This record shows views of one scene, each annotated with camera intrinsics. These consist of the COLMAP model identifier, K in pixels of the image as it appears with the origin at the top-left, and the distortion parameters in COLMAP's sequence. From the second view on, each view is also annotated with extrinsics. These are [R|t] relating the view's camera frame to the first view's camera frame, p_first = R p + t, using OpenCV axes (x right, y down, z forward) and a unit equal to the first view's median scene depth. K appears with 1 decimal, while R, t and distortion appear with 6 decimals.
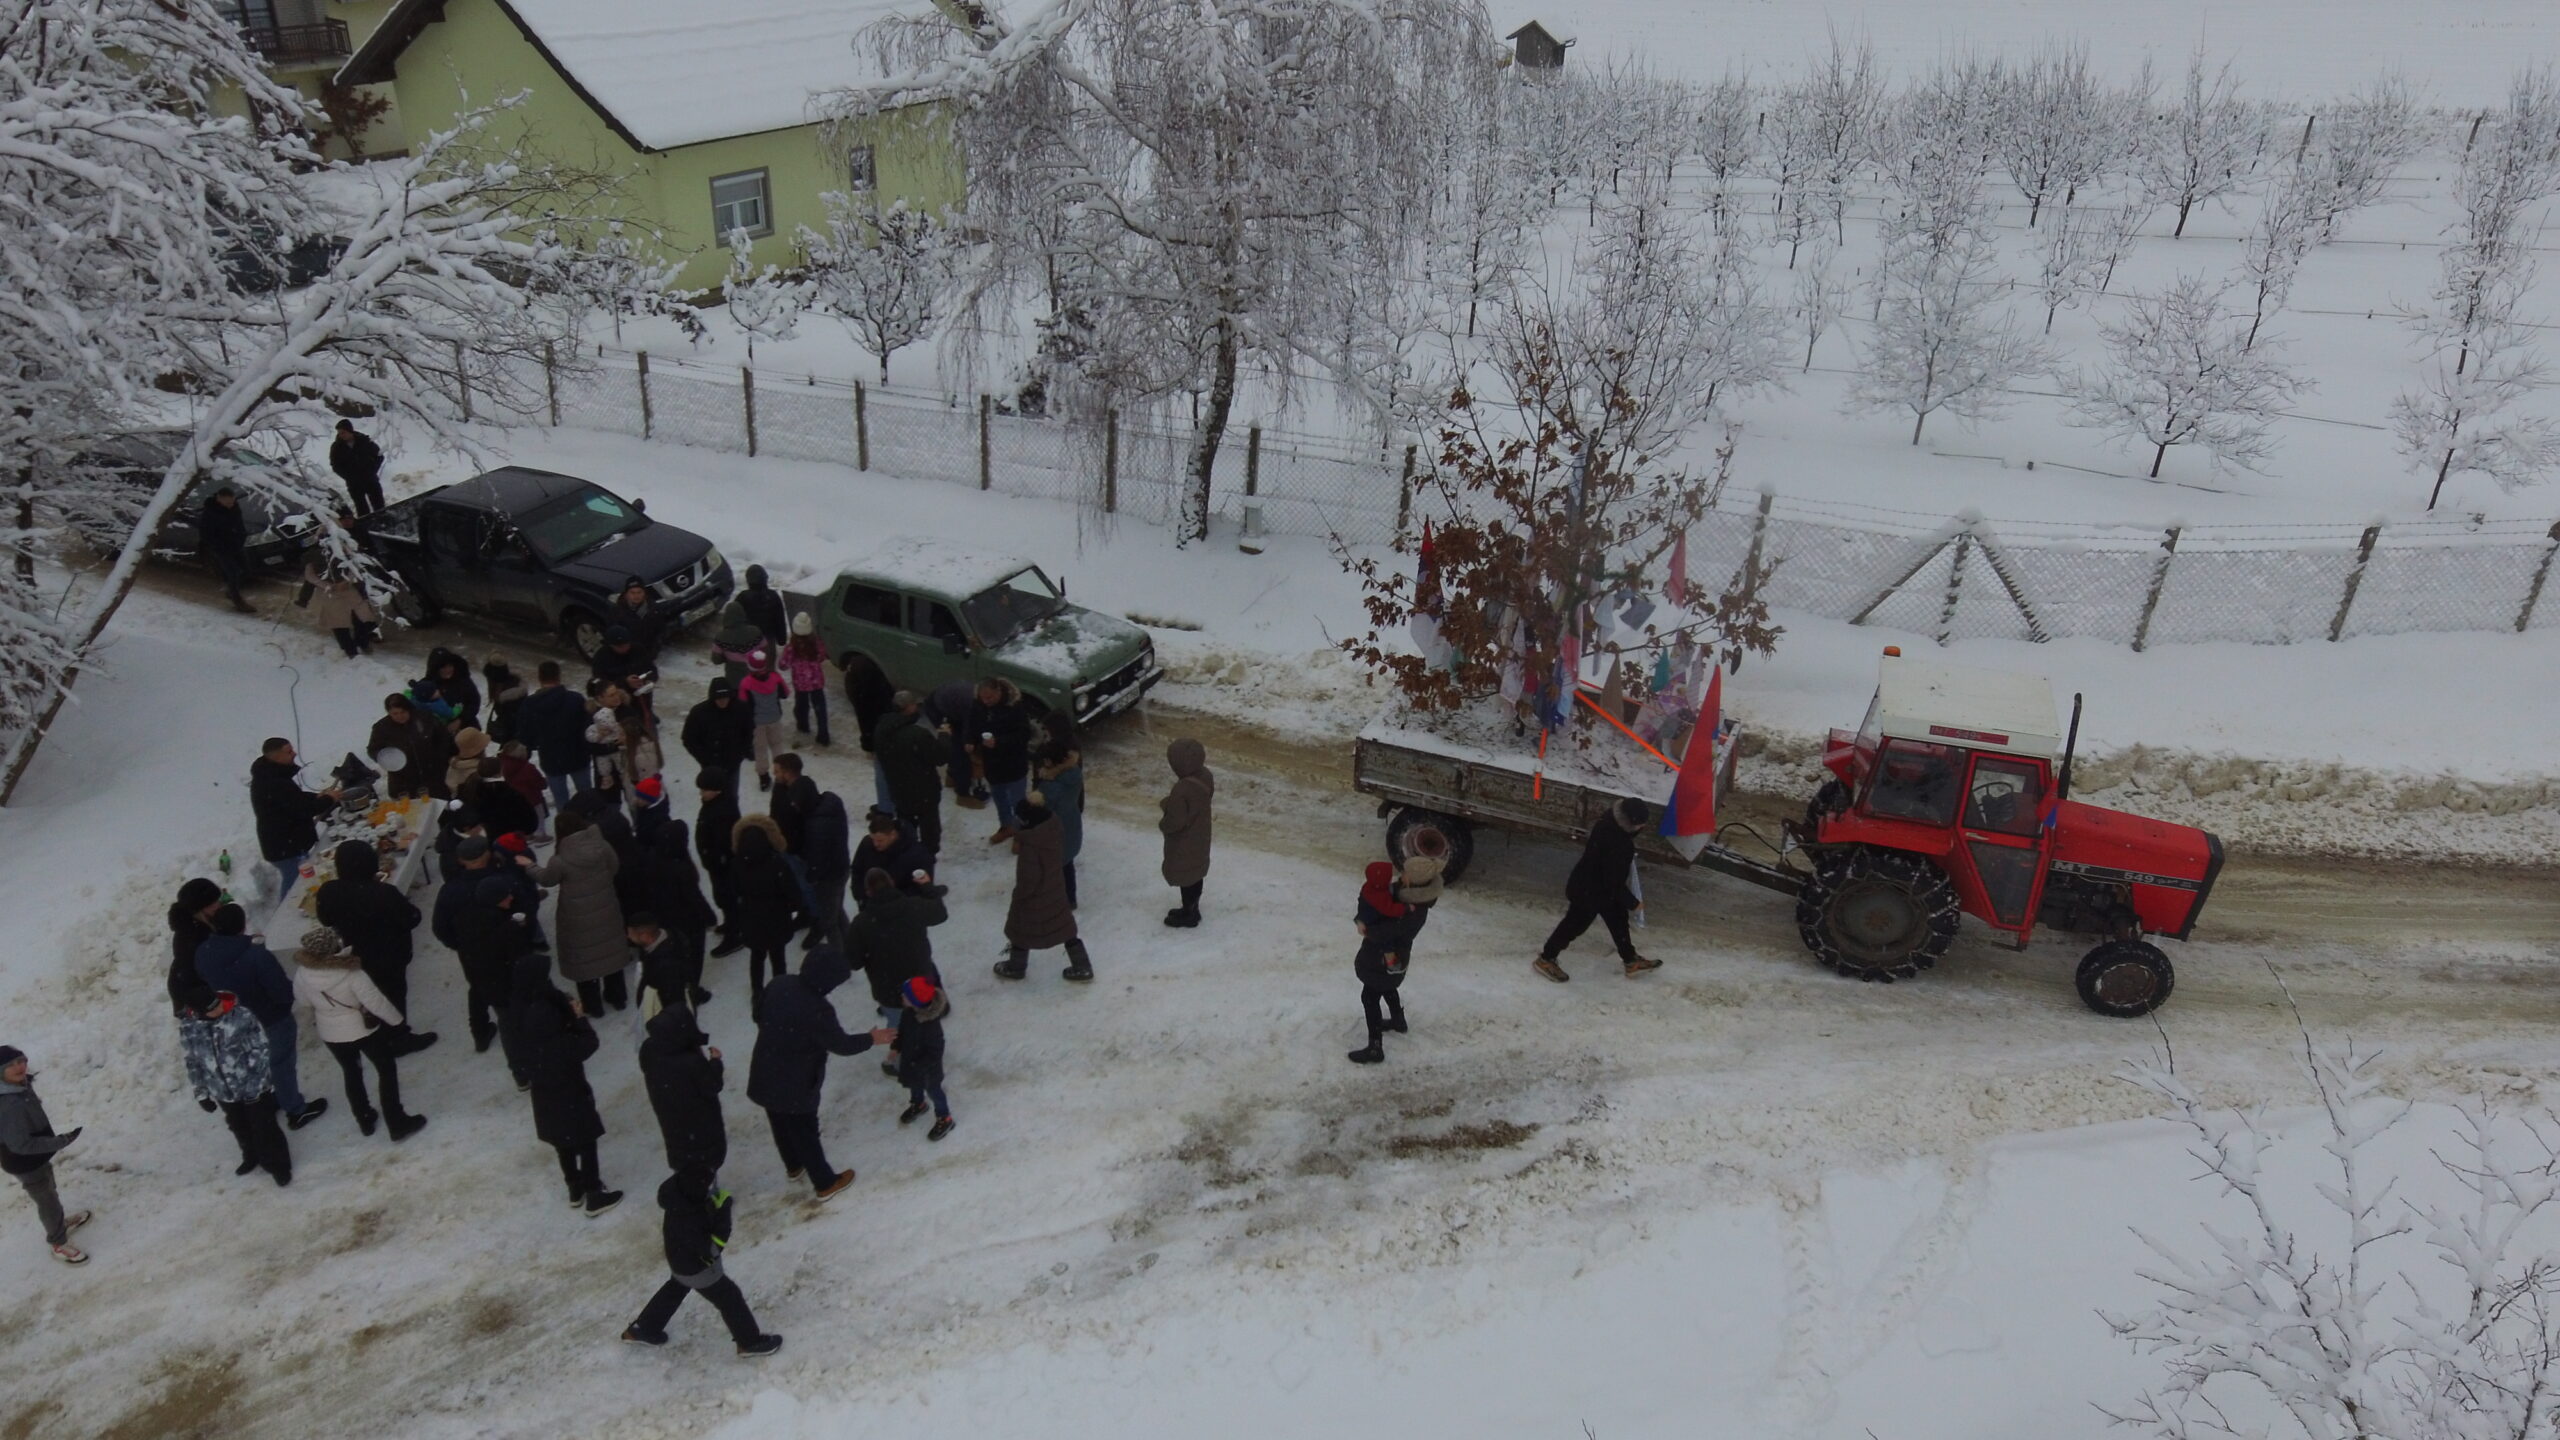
lens RADIAL K [[1735.2, 0, 1316.5], [0, 1735.2, 722.1], [0, 0, 1]] dist [-0.000073, -0.000177]
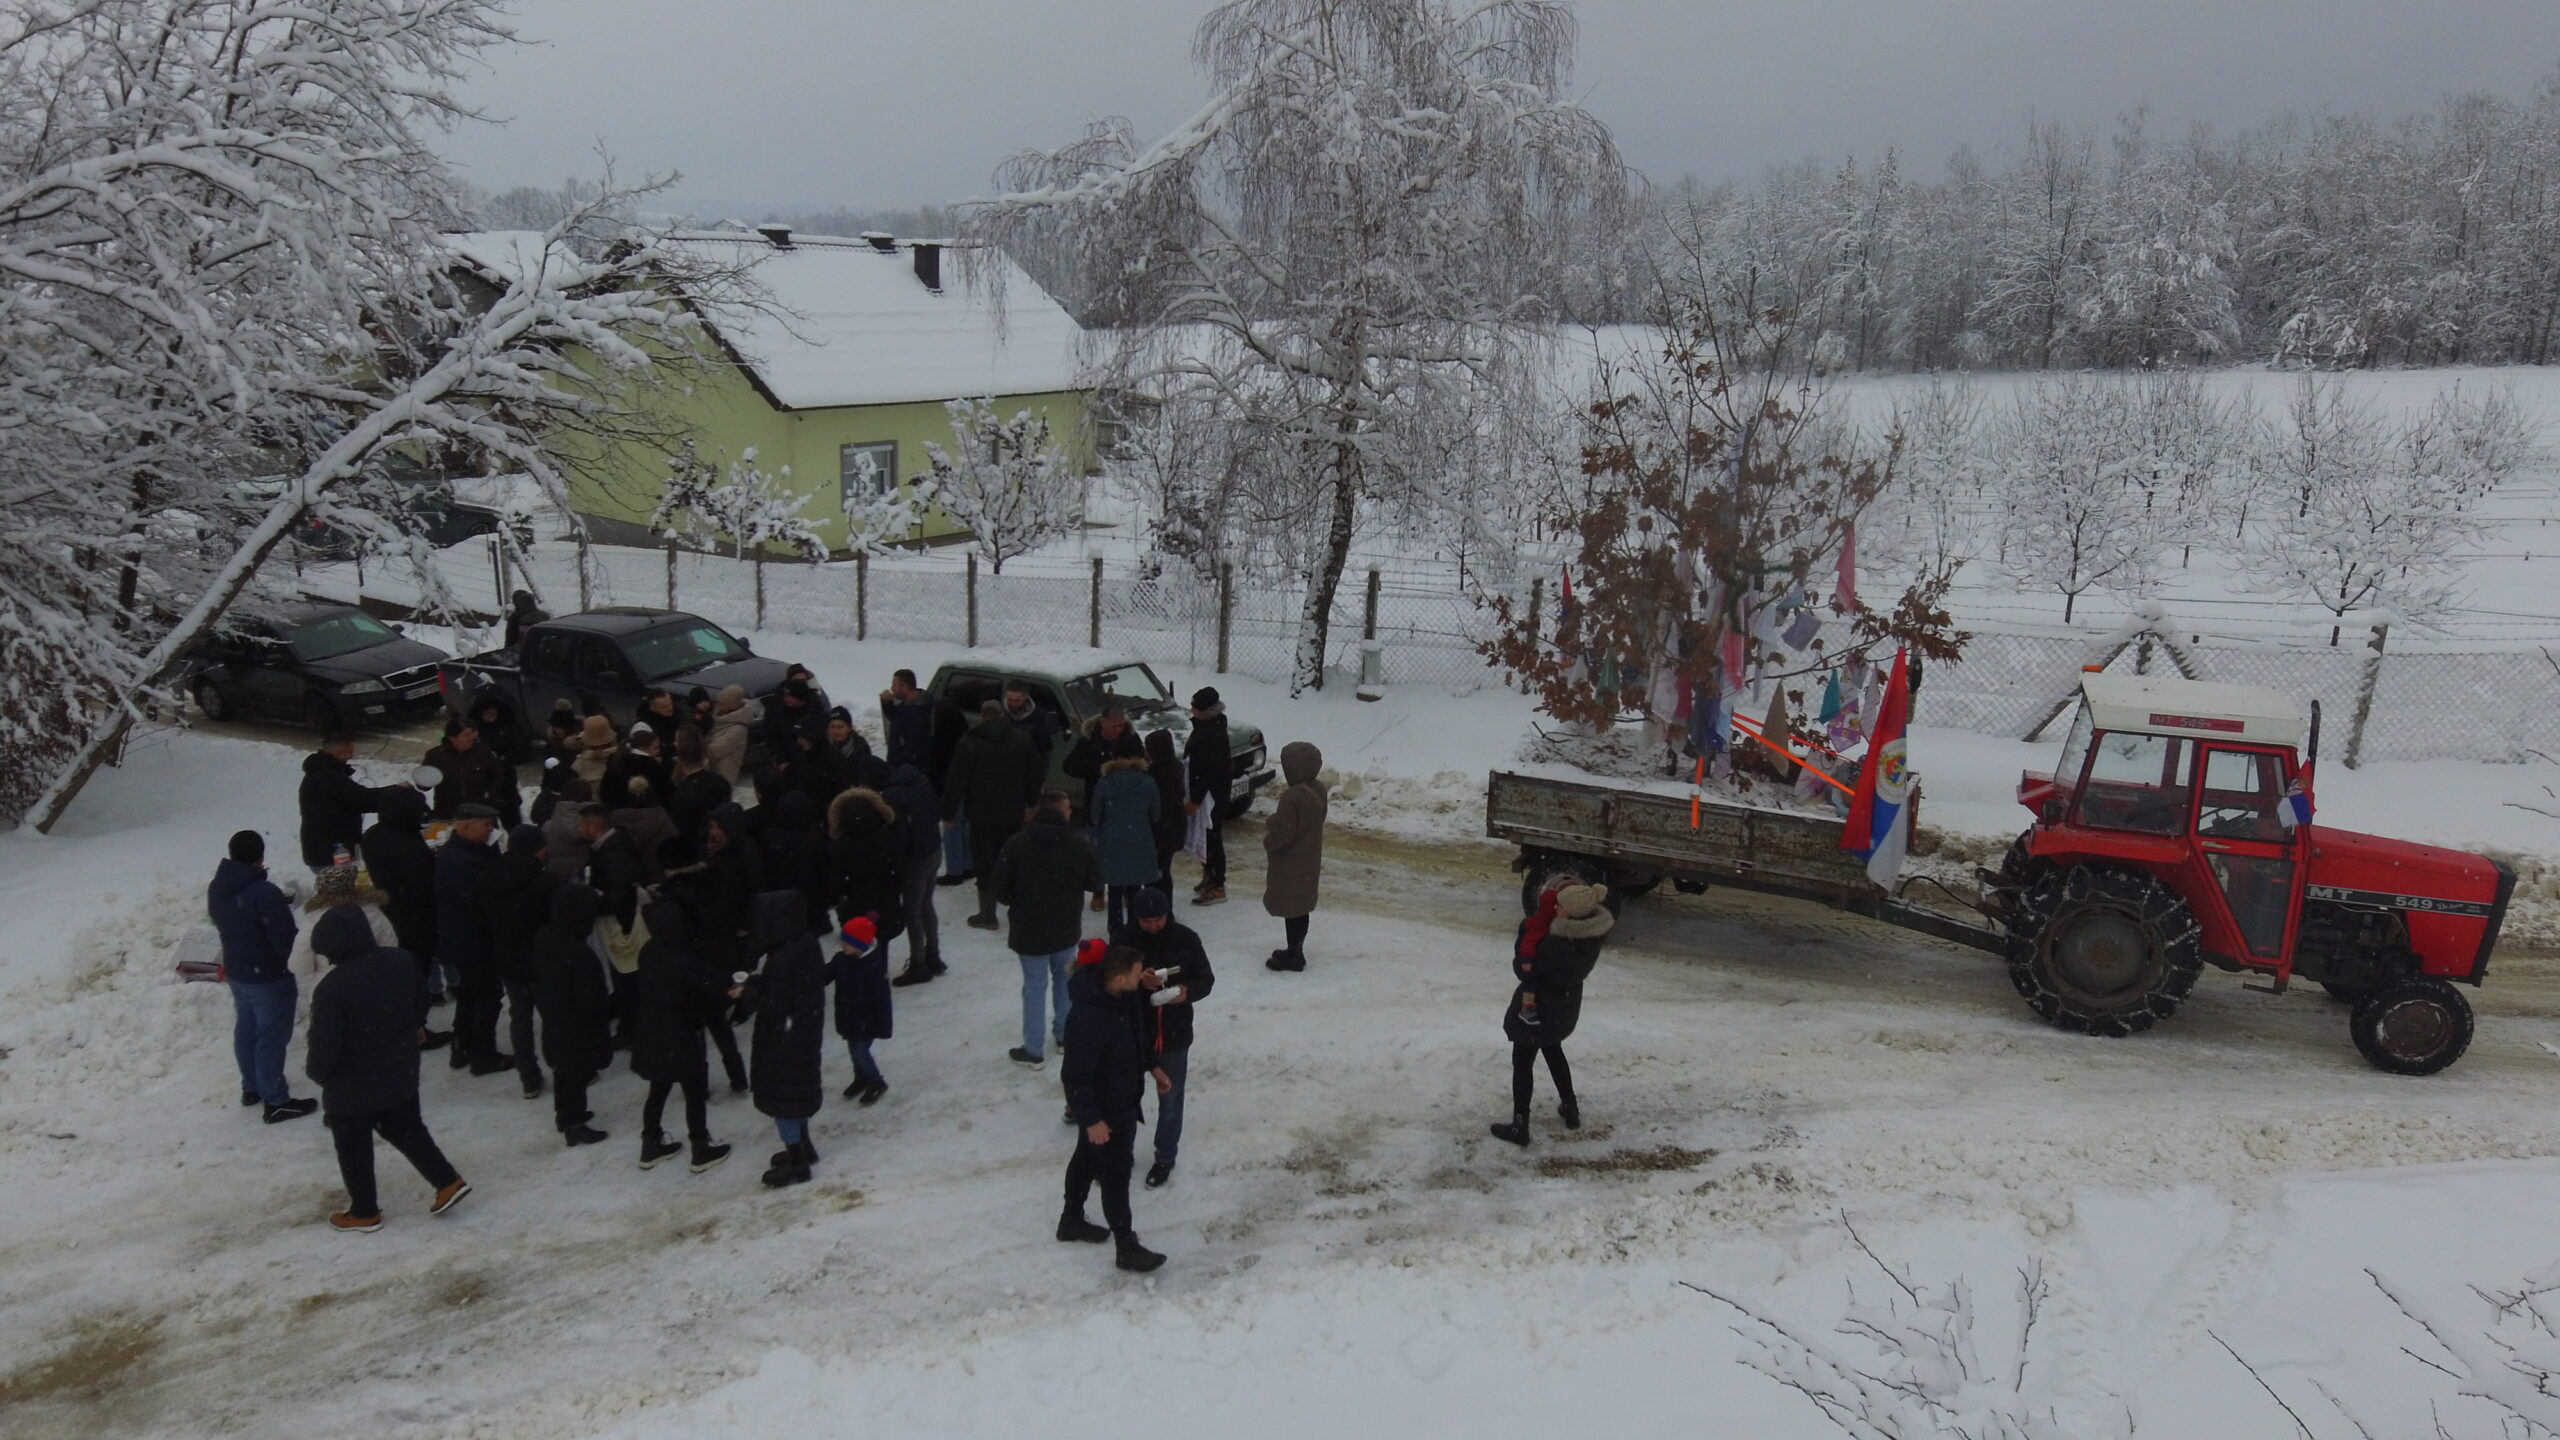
lens RADIAL K [[1735.2, 0, 1315.0], [0, 1735.2, 725.7], [0, 0, 1]] dist [-0.000073, -0.000177]
pose [[0.998315, 0.013015, -0.056548, -0.017493], [-0.025838, 0.972286, -0.232364, 0.201542], [0.051956, 0.233434, 0.970984, 0.113438]]
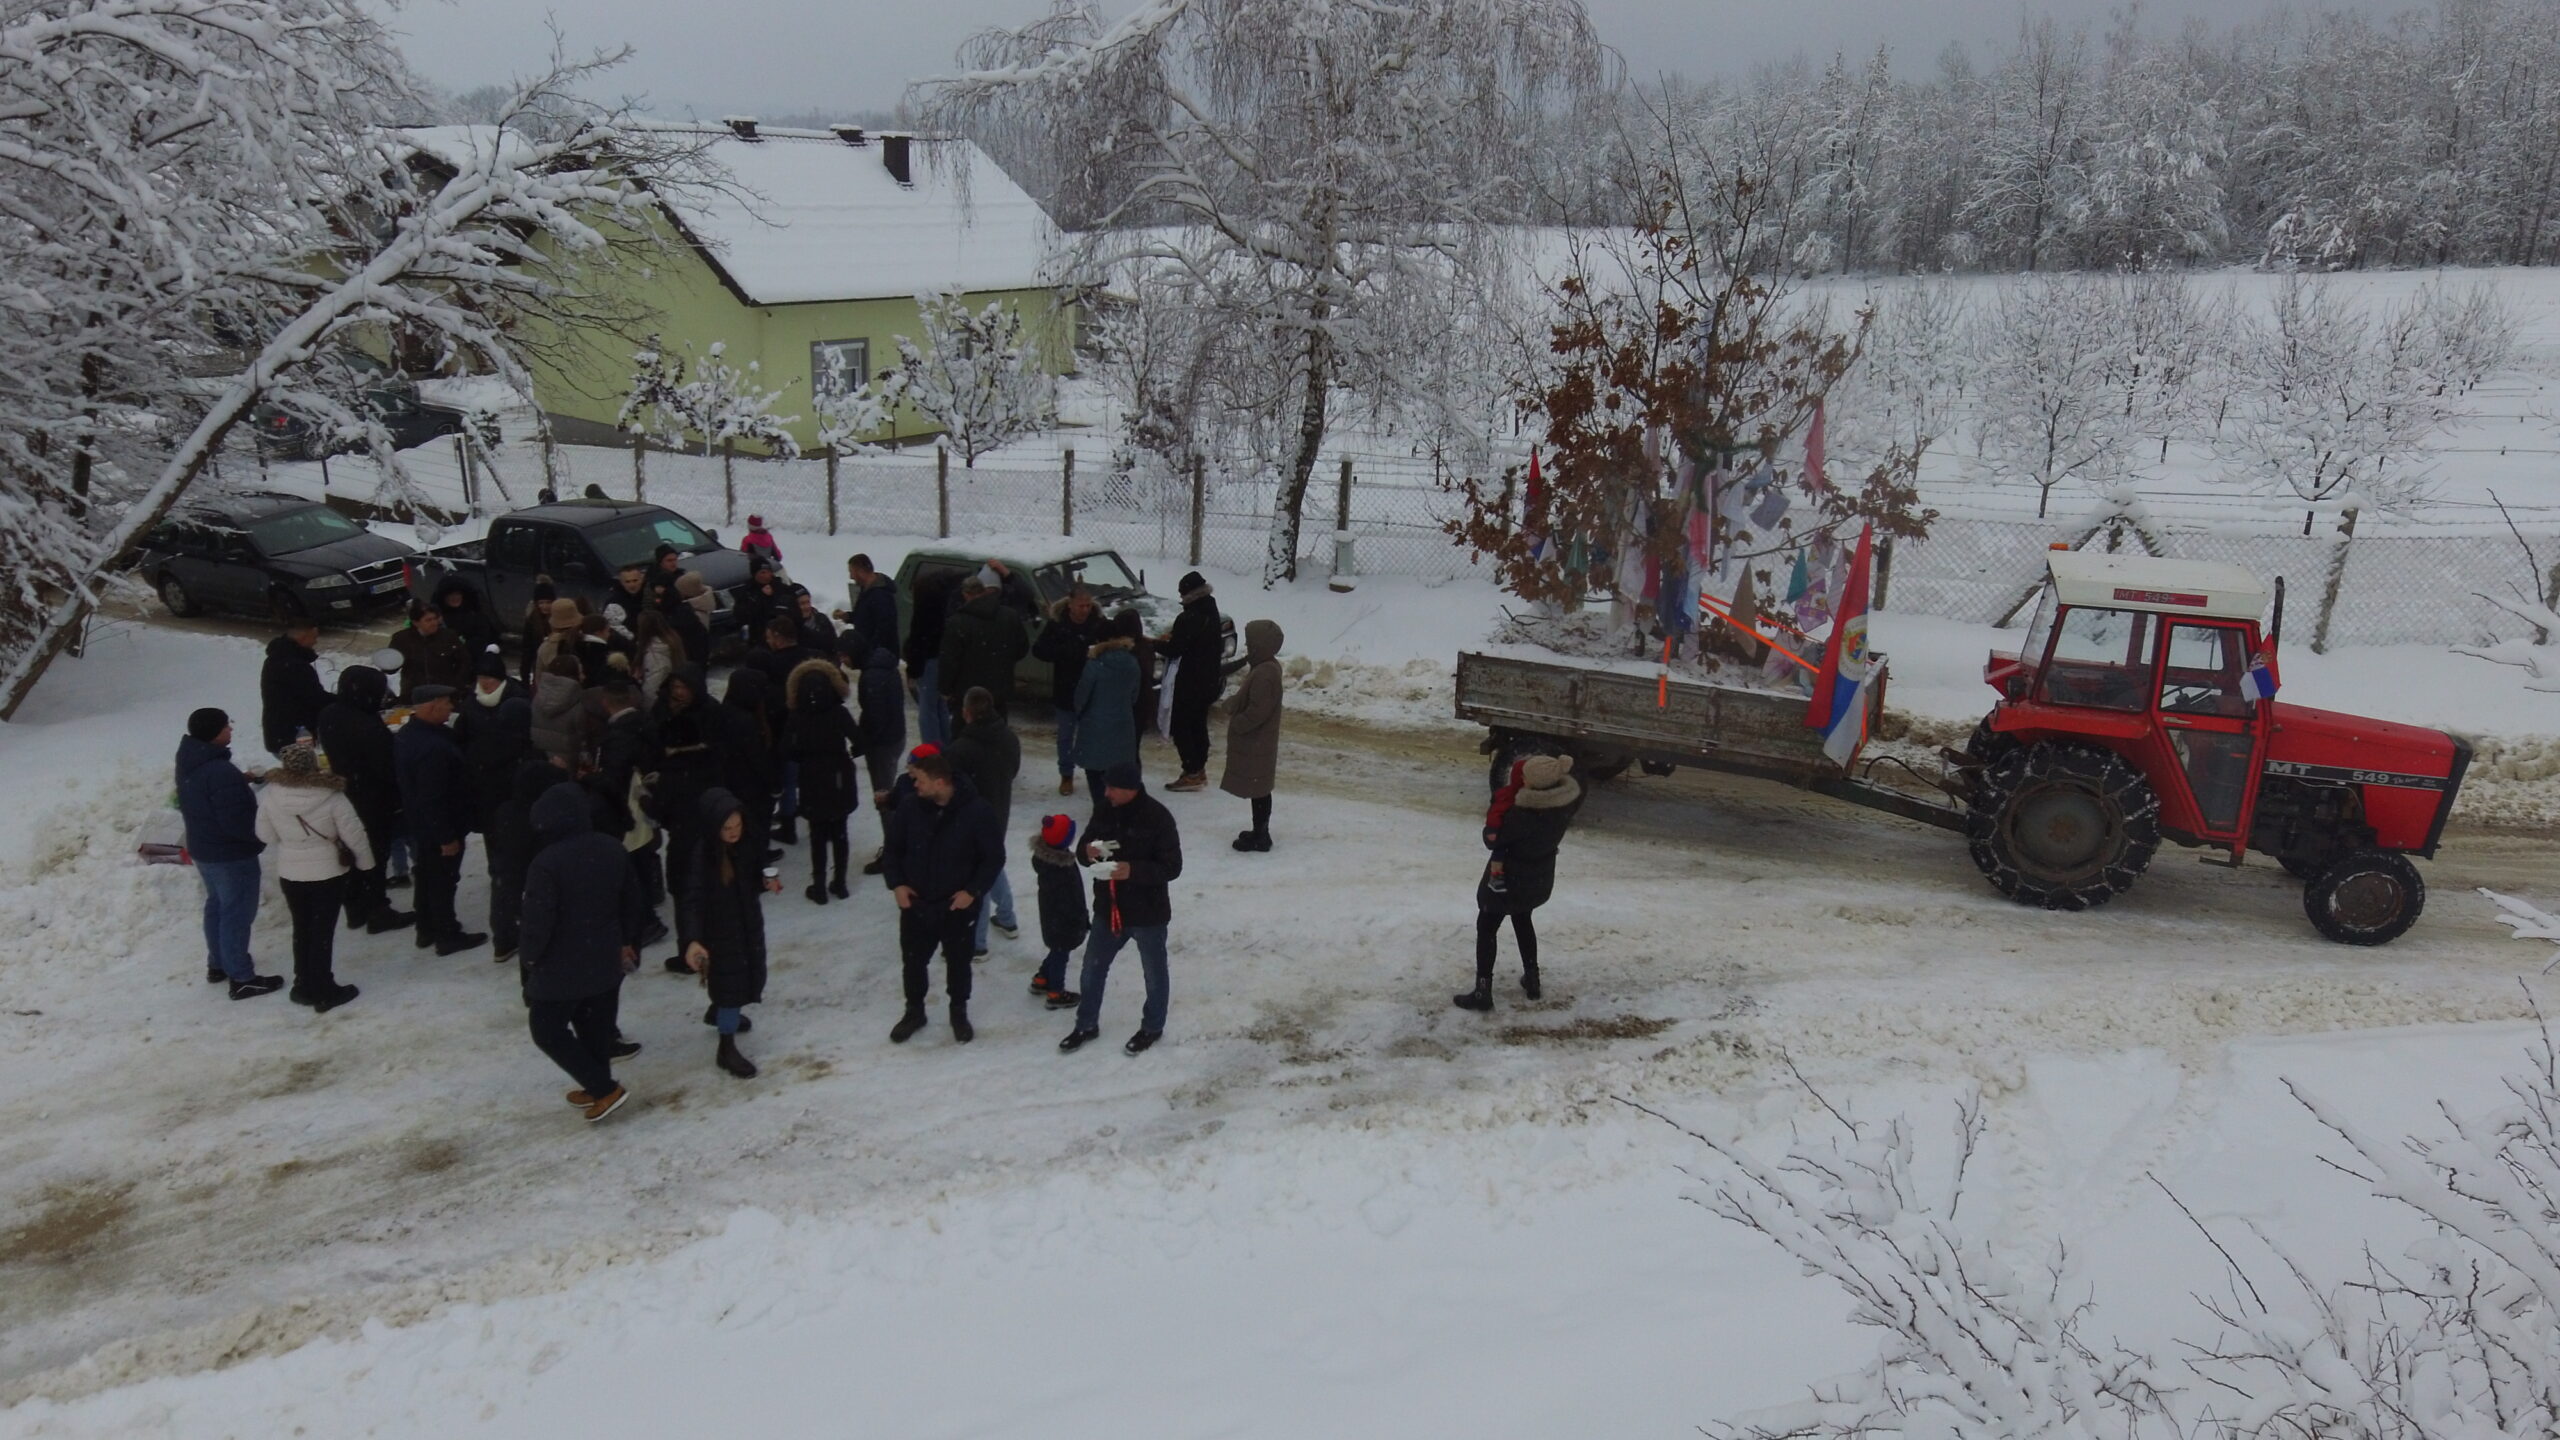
lens RADIAL K [[1735.2, 0, 1315.7], [0, 1735.2, 728.6], [0, 0, 1]] dist [-0.000073, -0.000177]
pose [[0.998857, 0.013166, -0.045951, -0.009066], [-0.021271, 0.983322, -0.180625, 0.216137], [0.042806, 0.181396, 0.982478, 0.117723]]
